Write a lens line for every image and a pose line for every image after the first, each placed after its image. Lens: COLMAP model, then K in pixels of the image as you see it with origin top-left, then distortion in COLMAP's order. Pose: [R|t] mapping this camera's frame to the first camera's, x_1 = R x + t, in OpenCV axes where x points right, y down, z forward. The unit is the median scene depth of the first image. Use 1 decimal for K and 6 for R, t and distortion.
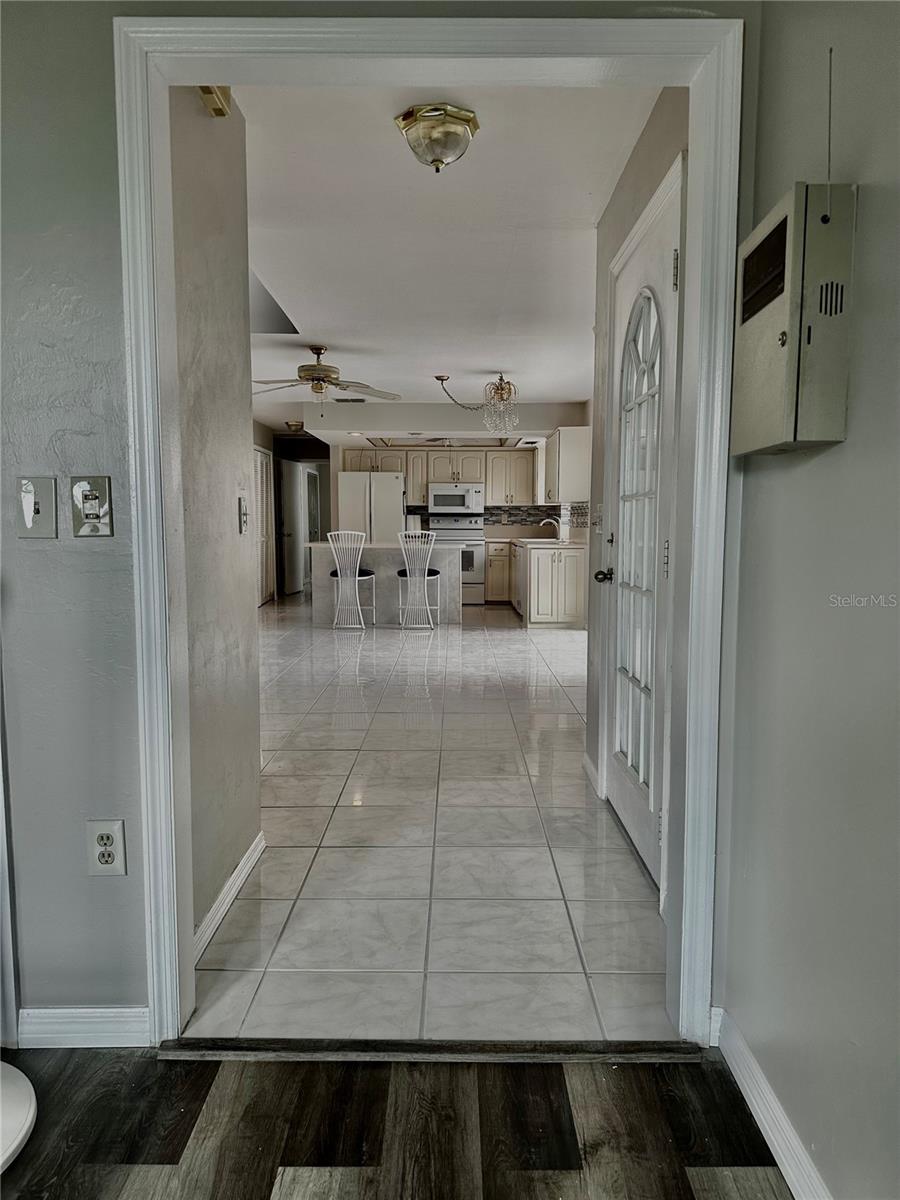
lens RADIAL K [[843.2, 0, 450.6], [0, 843.2, 610.2], [0, 0, 1]] dist [0.031761, -0.035751]
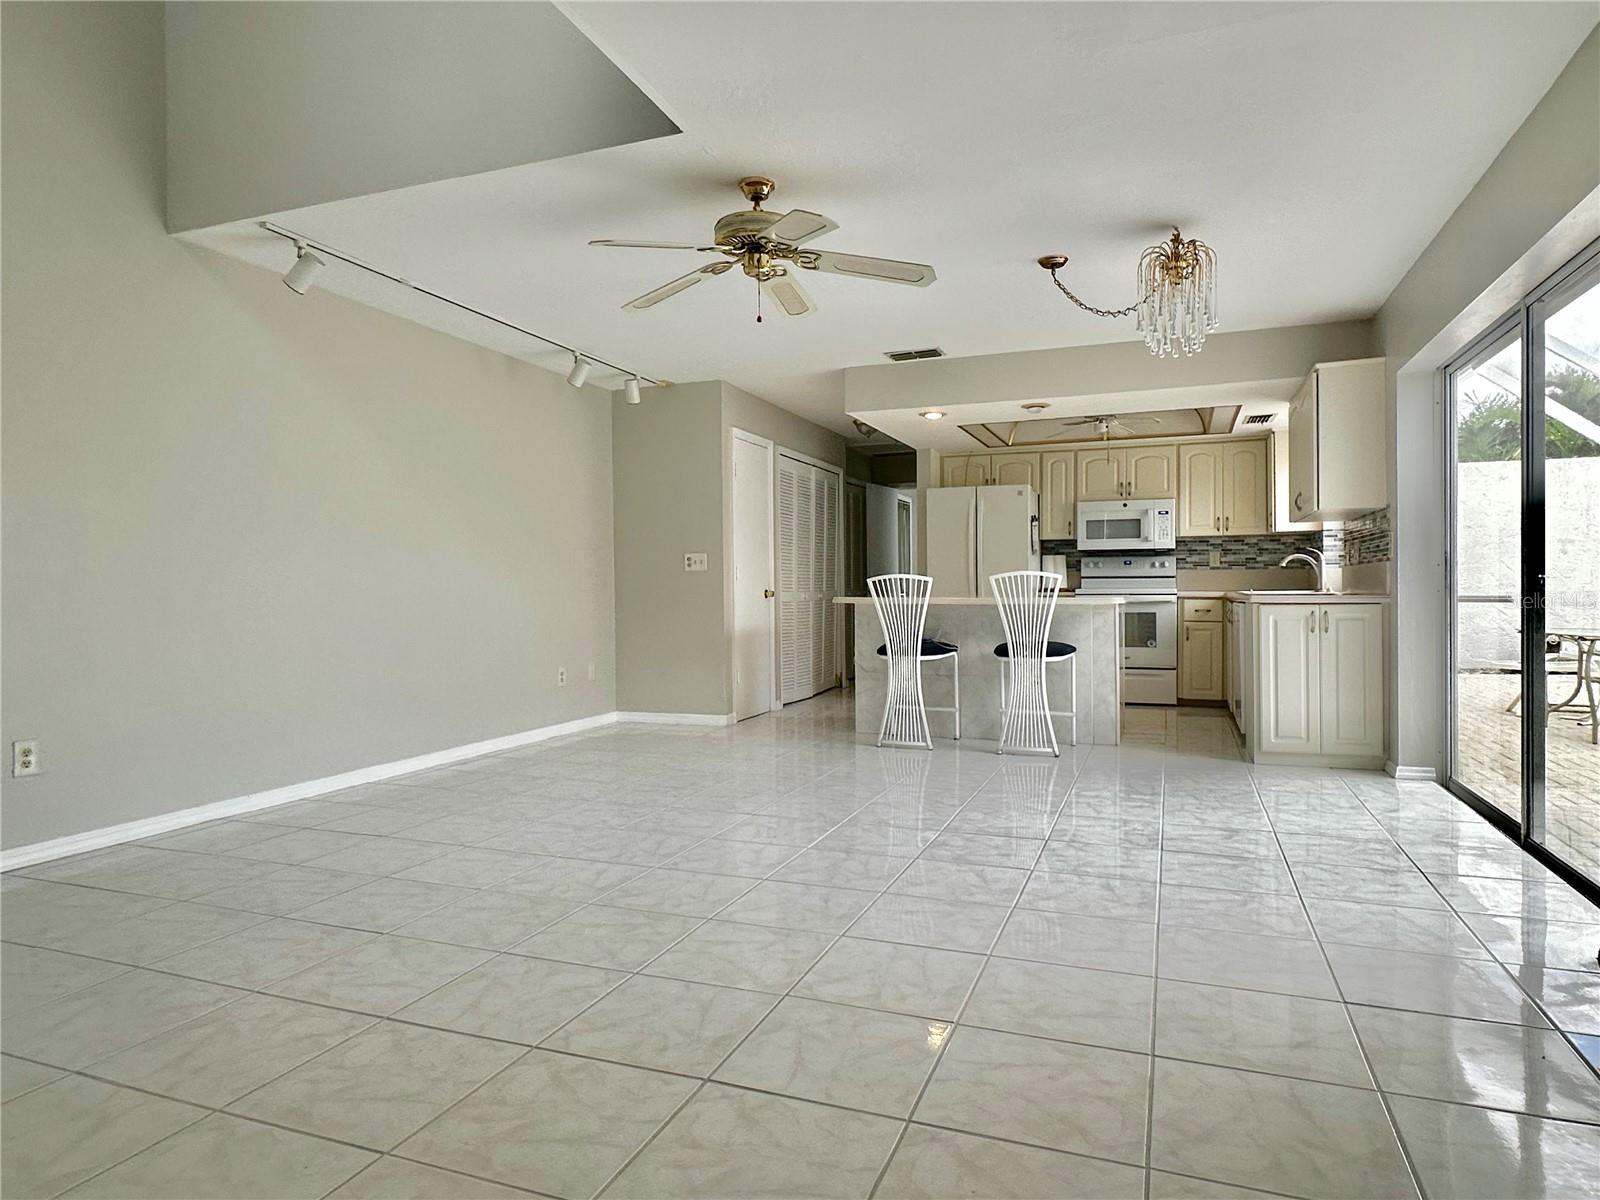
lens RADIAL K [[954.2, 0, 809.6], [0, 954.2, 599.5], [0, 0, 1]] dist [0.000417, 0.000603]
pose [[0.935158, -0.007517, -0.354152, 0.037077], [-0.025588, 0.995729, -0.088703, -0.014787], [0.353306, 0.092013, 0.930972, 0.301299]]
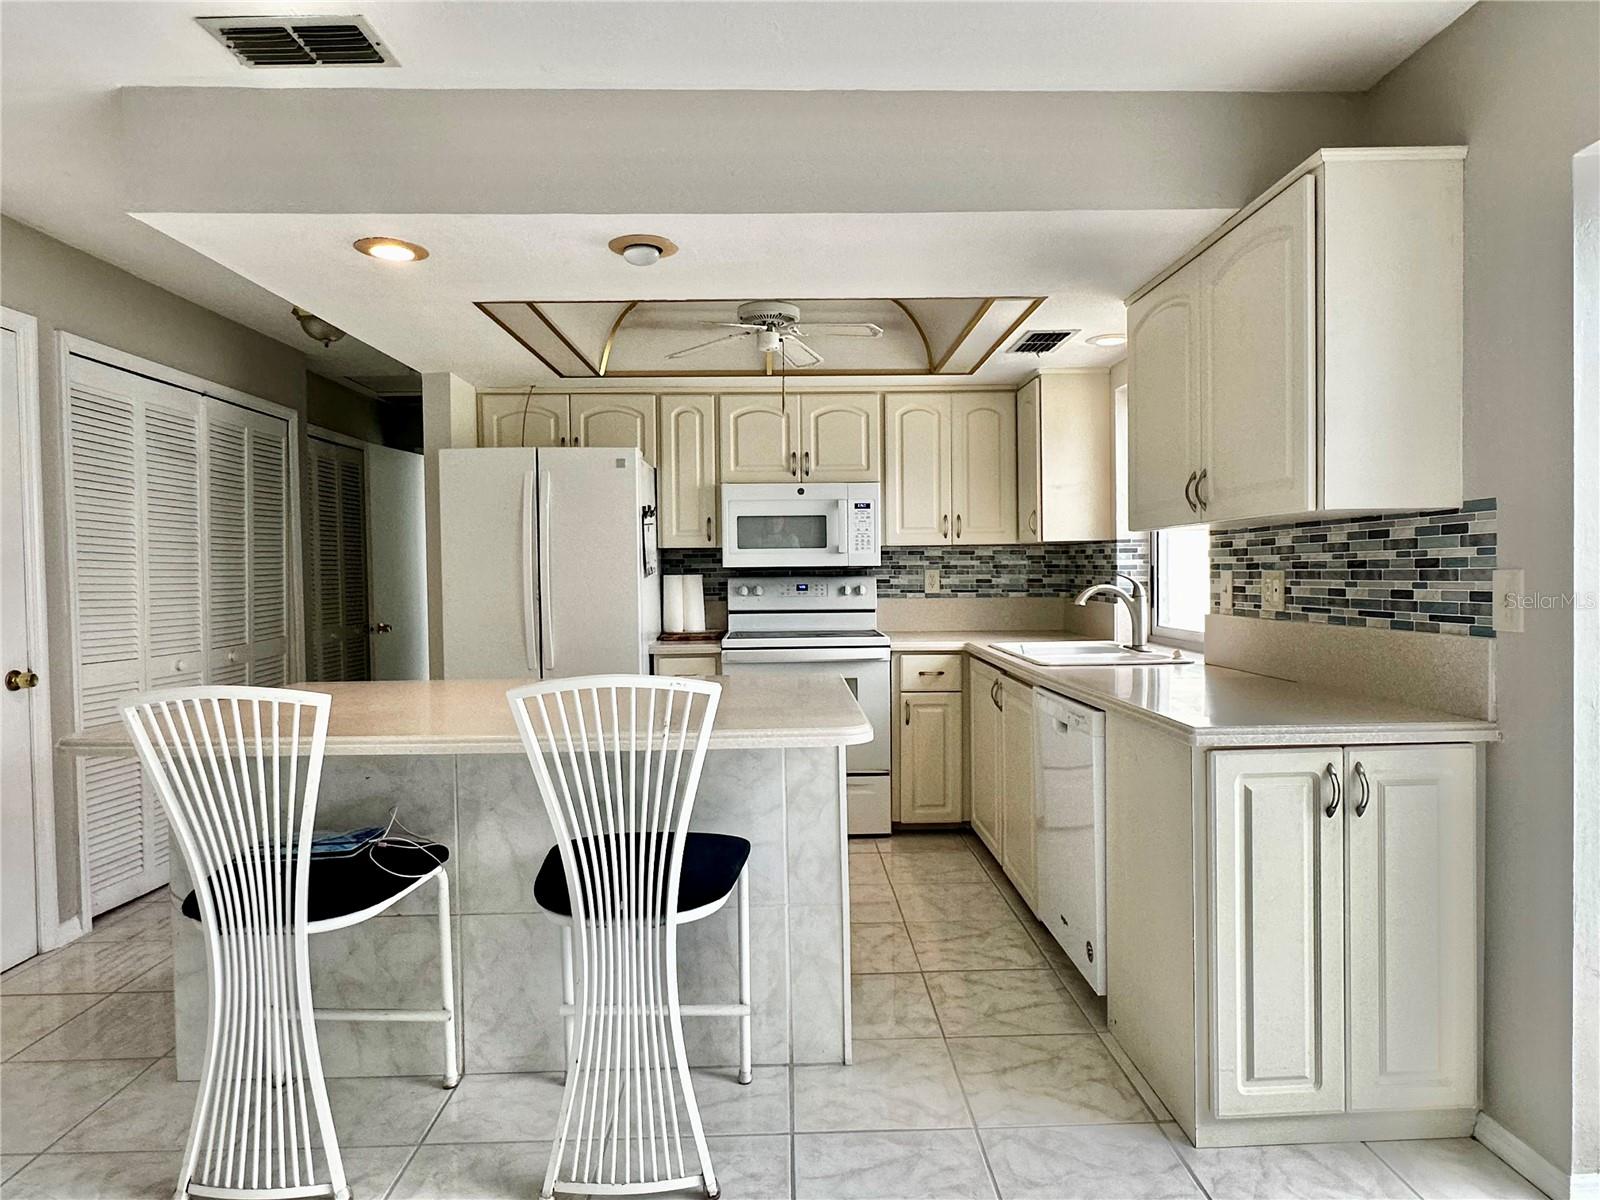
lens RADIAL K [[929.8, 0, 806.0], [0, 929.8, 597.6], [0, 0, 1]] dist [-0.001966, 0.000336]
pose [[0.999413, -0.018634, 0.028761, -0.003140], [0.020775, 0.996891, -0.076006, -0.074496], [-0.027256, 0.076559, 0.996692, 0.626614]]
